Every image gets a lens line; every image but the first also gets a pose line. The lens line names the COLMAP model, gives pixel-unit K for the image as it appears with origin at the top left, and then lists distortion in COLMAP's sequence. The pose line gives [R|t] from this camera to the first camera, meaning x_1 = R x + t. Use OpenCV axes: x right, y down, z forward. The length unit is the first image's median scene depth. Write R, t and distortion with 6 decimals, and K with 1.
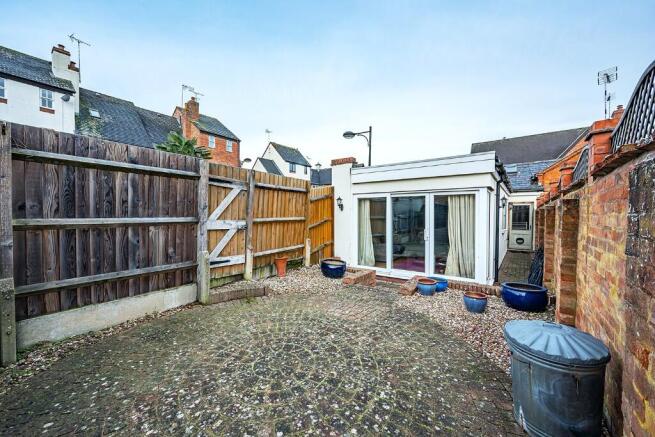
lens RADIAL K [[250.9, 0, 335.9], [0, 250.9, 218.3], [0, 0, 1]] dist [-0.001210, -0.001792]
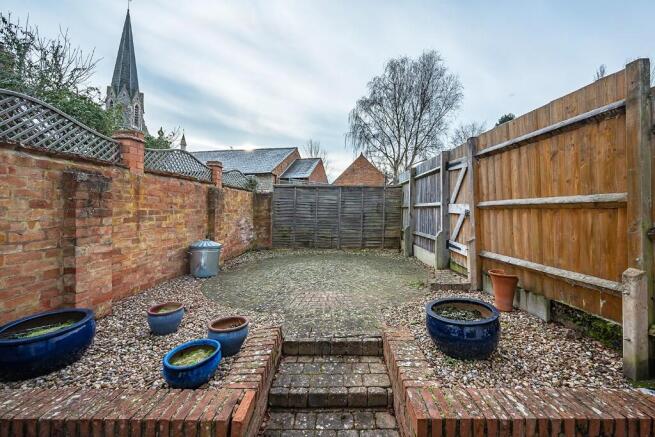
lens RADIAL K [[250.9, 0, 336.3], [0, 250.9, 213.8], [0, 0, 1]] dist [-0.001210, -0.001792]
pose [[-0.821638, 0.007201, -0.569964, 0.490586], [-0.010375, 0.999566, 0.027586, 0.023662], [0.569915, 0.028579, -0.821207, 1.593515]]
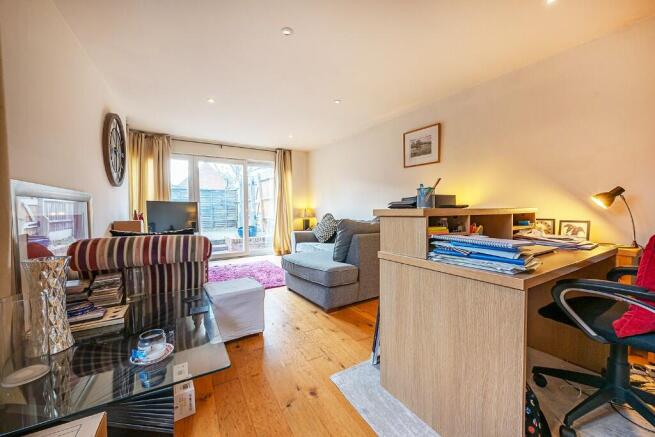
lens RADIAL K [[250.9, 0, 324.6], [0, 250.9, 219.6], [0, 0, 1]] dist [-0.001210, -0.001792]
pose [[-0.413283, 0.040890, -0.909684, 1.435695], [0.001401, 0.999019, 0.044269, 0.096940], [0.910602, 0.017021, -0.412935, 2.623423]]
